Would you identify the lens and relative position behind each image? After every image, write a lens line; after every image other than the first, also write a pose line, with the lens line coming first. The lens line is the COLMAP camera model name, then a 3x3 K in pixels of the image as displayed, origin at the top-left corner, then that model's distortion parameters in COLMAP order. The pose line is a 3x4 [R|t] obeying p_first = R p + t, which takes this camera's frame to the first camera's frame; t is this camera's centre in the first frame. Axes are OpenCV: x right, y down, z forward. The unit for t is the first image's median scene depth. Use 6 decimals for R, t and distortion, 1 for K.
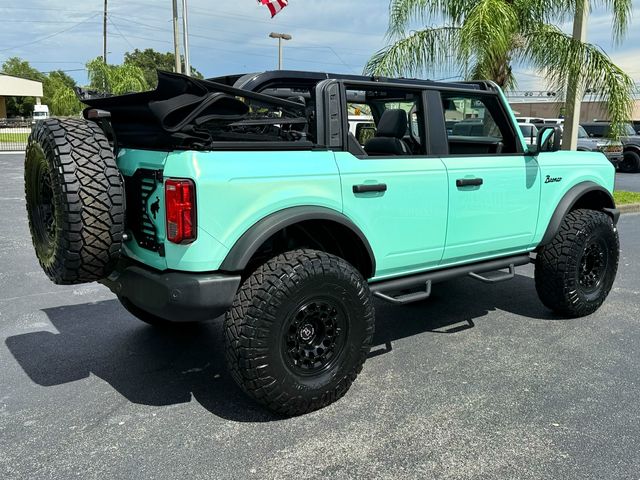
lens RADIAL K [[579.6, 0, 320.0], [0, 579.6, 240.0], [0, 0, 1]] dist [0.136627, -0.242702]
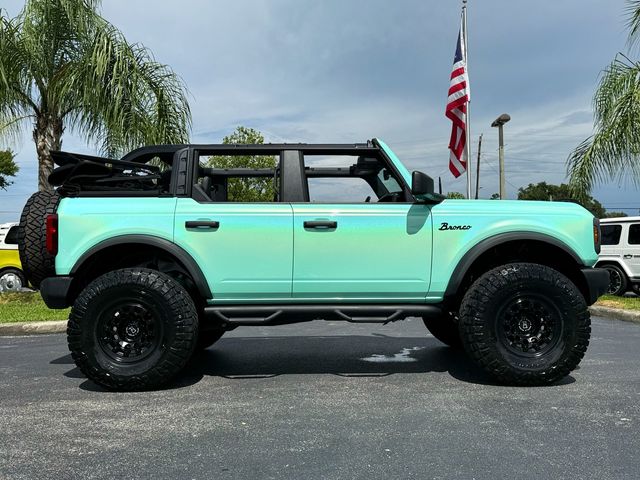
lens RADIAL K [[579.6, 0, 320.0], [0, 579.6, 240.0], [0, 0, 1]] dist [0.136627, -0.242702]
pose [[0.794737, -0.037748, -0.605780, 0.938514], [-0.097102, 0.977301, -0.188290, 0.140649], [0.599137, 0.208464, 0.773032, 0.152585]]
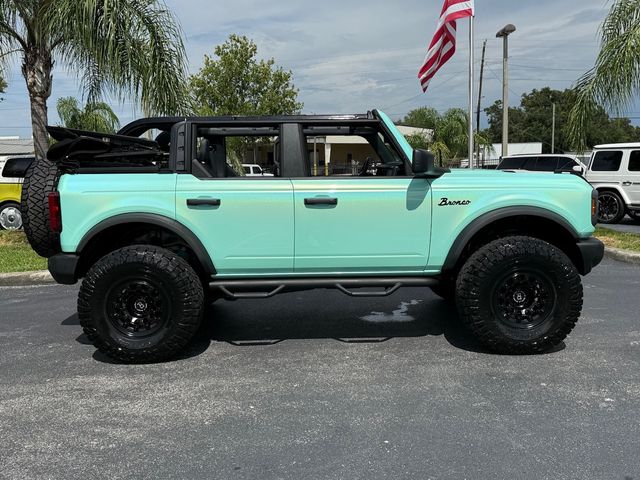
lens RADIAL K [[579.6, 0, 320.0], [0, 579.6, 240.0], [0, 0, 1]] dist [0.136627, -0.242702]
pose [[0.796318, 0.047075, -0.603044, 0.944848], [-0.086316, 0.995608, -0.036261, 0.016179], [0.598688, 0.080928, 0.796883, 0.117975]]
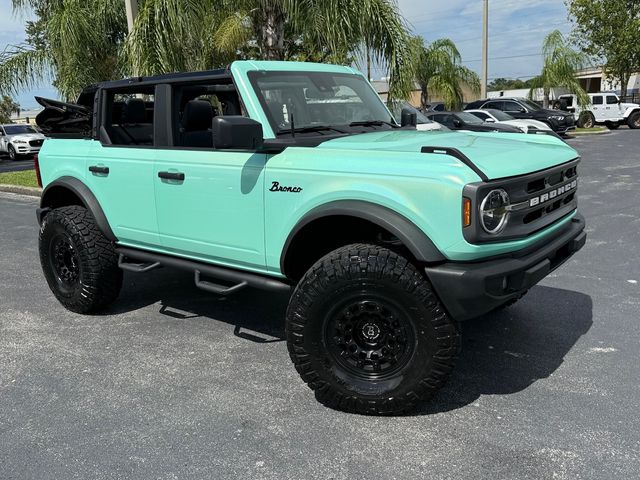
lens RADIAL K [[550.6, 0, 320.0], [0, 550.6, 240.0], [0, 0, 1]] dist [0.119296, -0.210752]
pose [[0.241624, 0.199370, -0.949668, 1.247006], [-0.139723, 0.975616, 0.169268, -0.189265], [0.960258, 0.091792, 0.263588, 1.018548]]
